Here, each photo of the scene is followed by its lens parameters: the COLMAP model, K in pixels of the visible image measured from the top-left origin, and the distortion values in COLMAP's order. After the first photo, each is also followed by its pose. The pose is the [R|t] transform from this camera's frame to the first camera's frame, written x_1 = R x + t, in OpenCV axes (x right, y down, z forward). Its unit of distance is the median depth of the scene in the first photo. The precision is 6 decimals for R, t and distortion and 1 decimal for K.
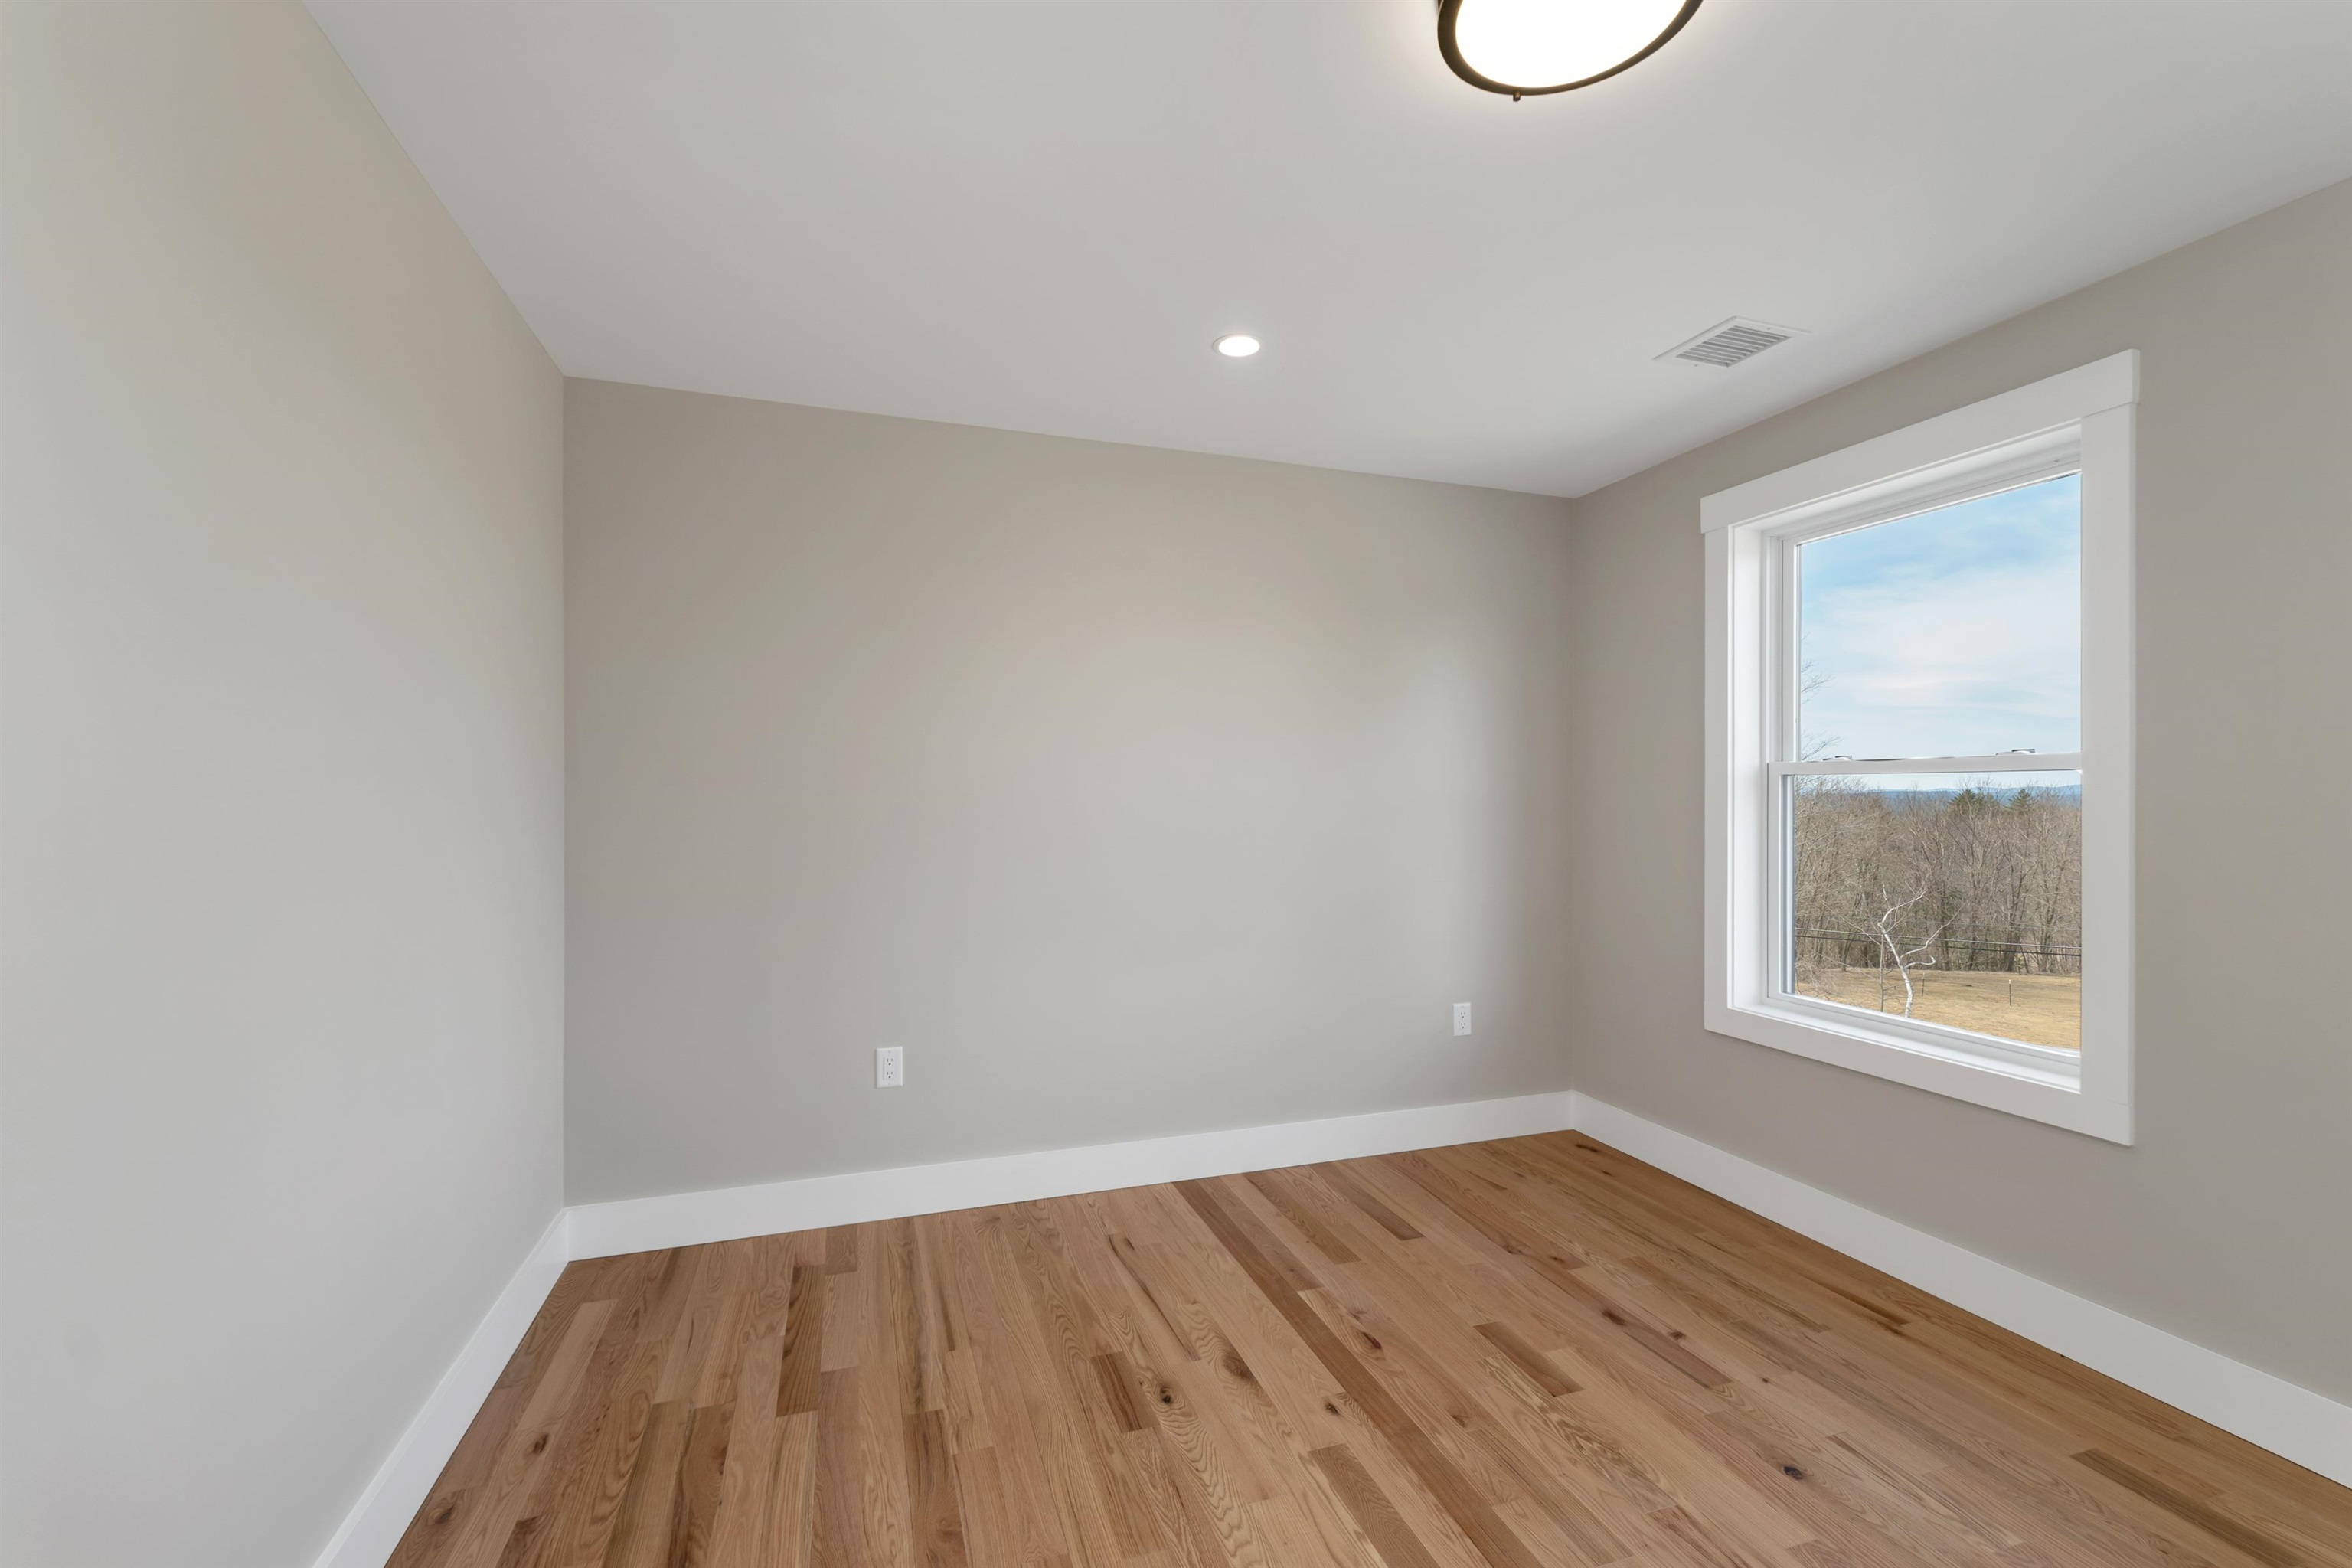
lens RADIAL K [[997.5, 0, 1177.4], [0, 997.5, 794.8], [0, 0, 1]] dist [0.000270, -0.000186]
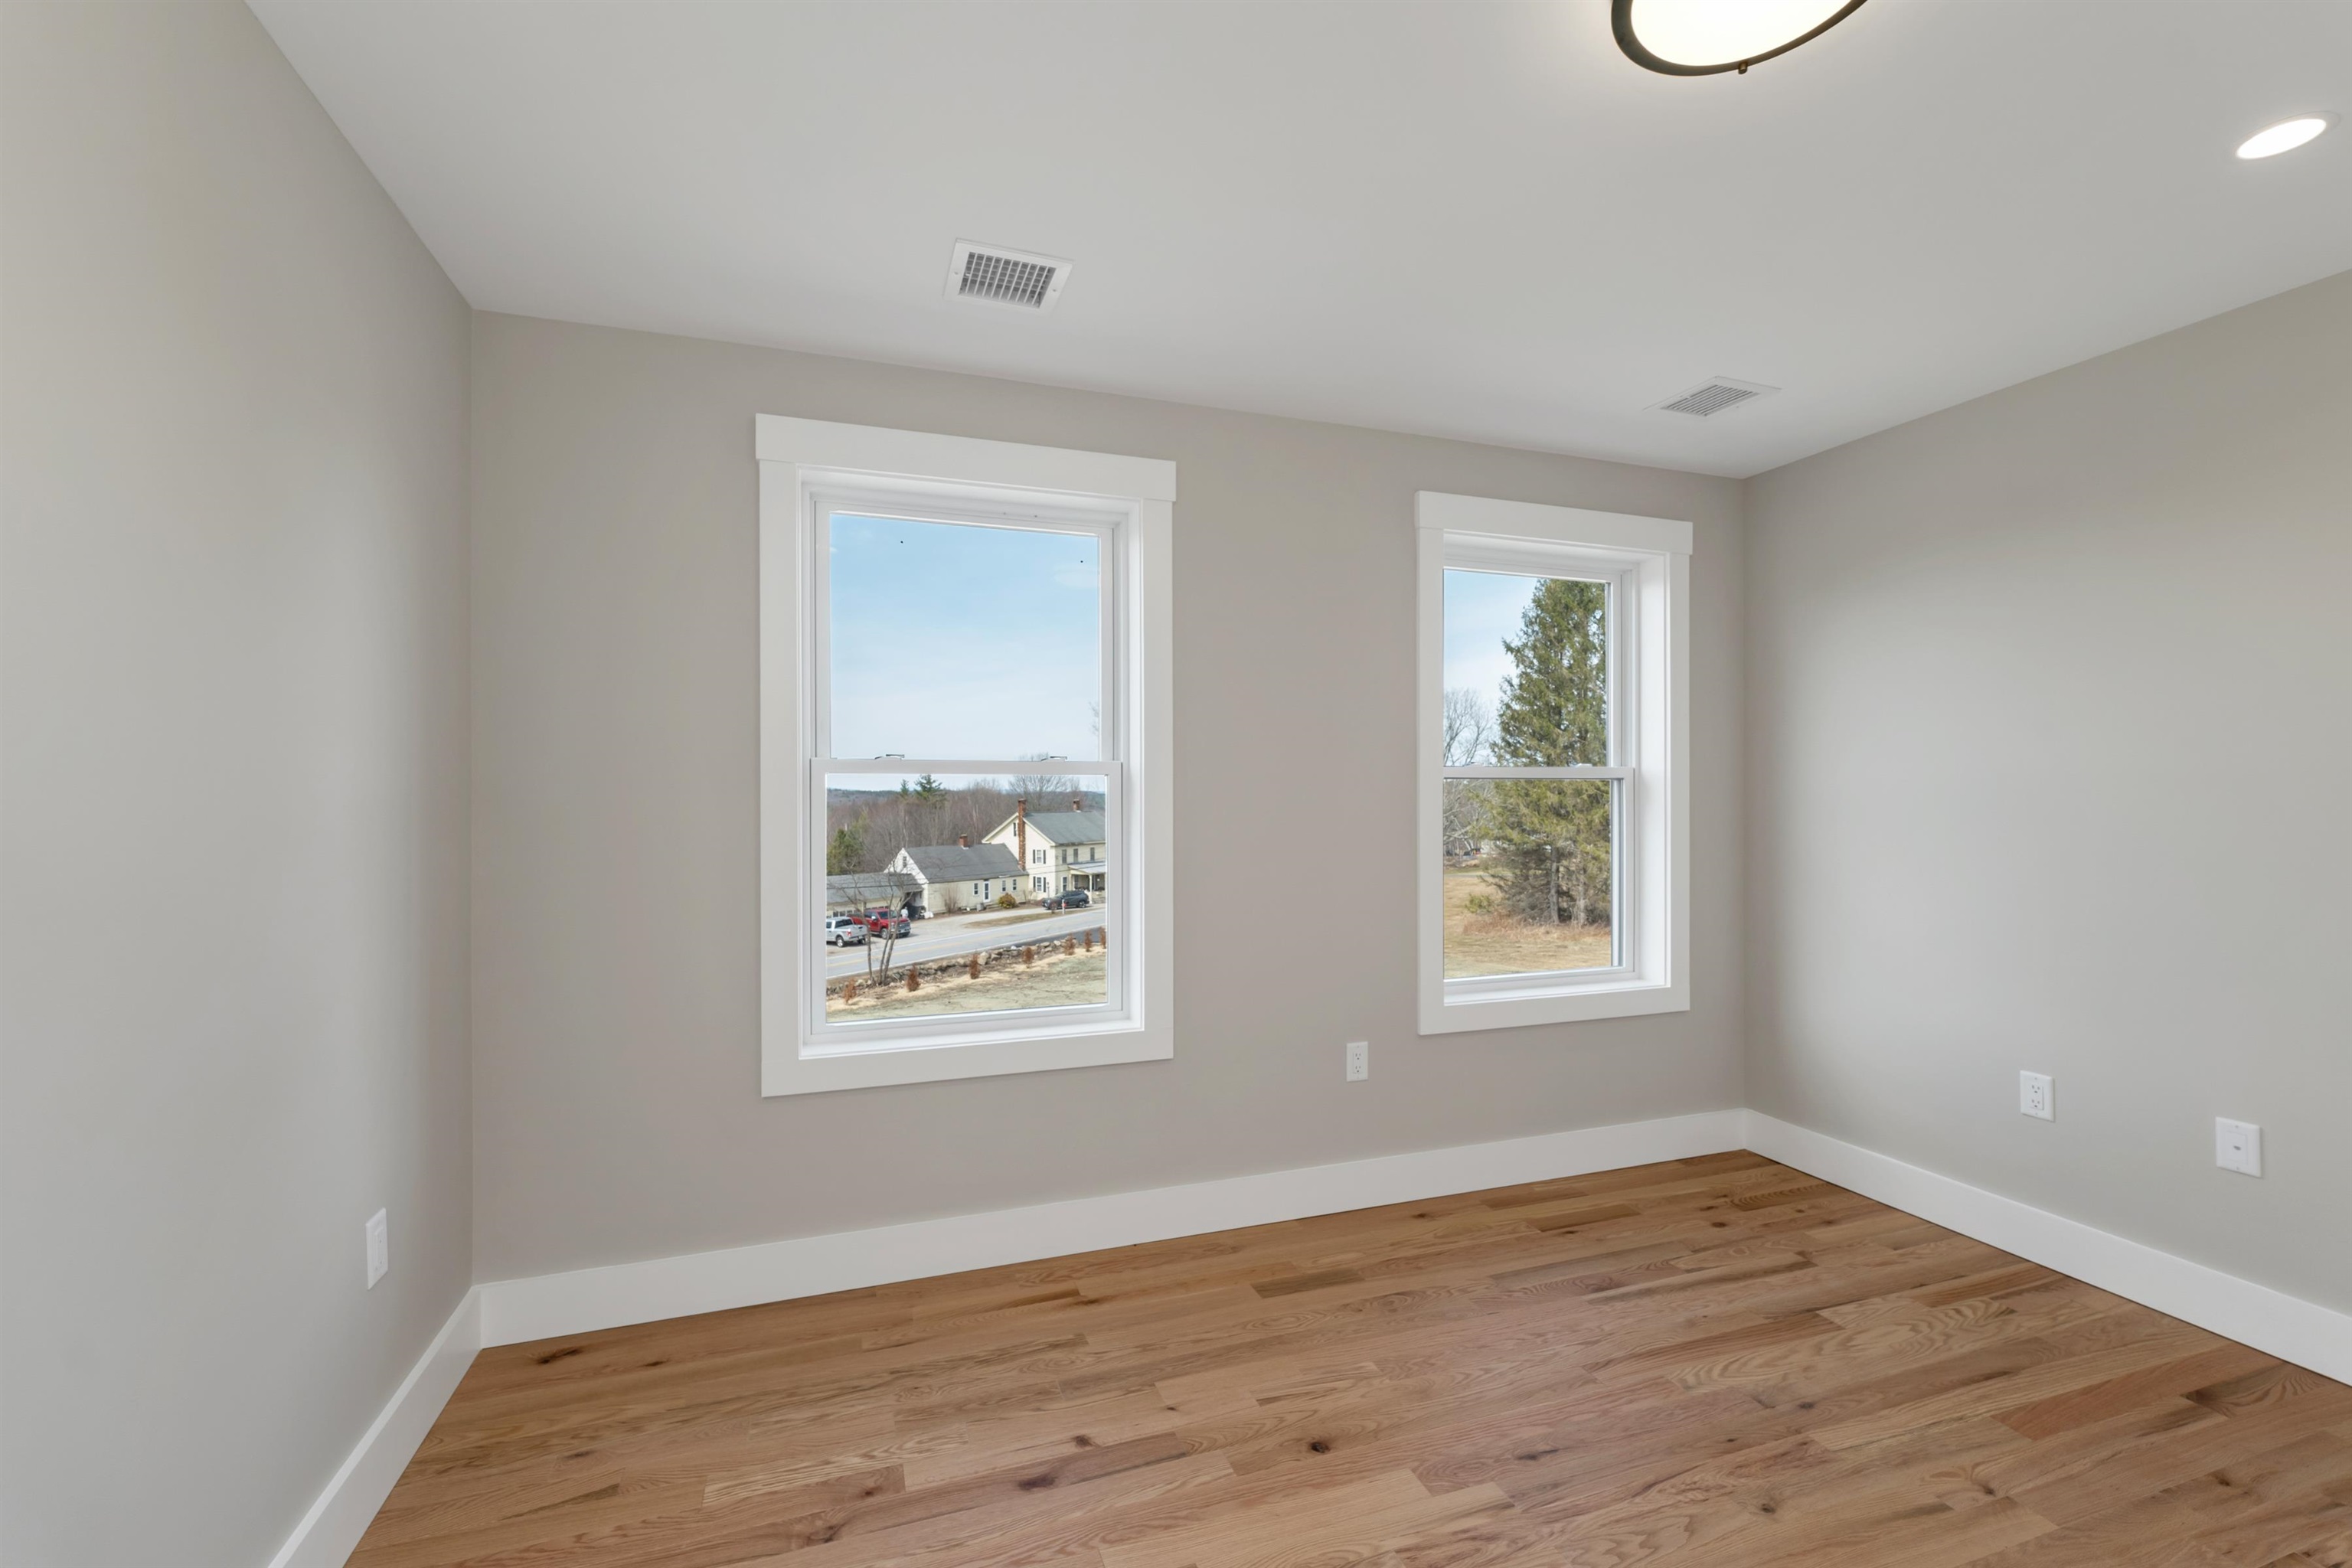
lens RADIAL K [[975.3, 0, 1145.3], [0, 975.3, 797.8], [0, 0, 1]] dist [-0.003034, -0.000361]
pose [[-0.008537, -0.003550, 0.999957, -0.292112], [0.005402, 0.999979, 0.003596, -0.000586], [-0.999949, 0.005433, -0.008518, 0.883383]]
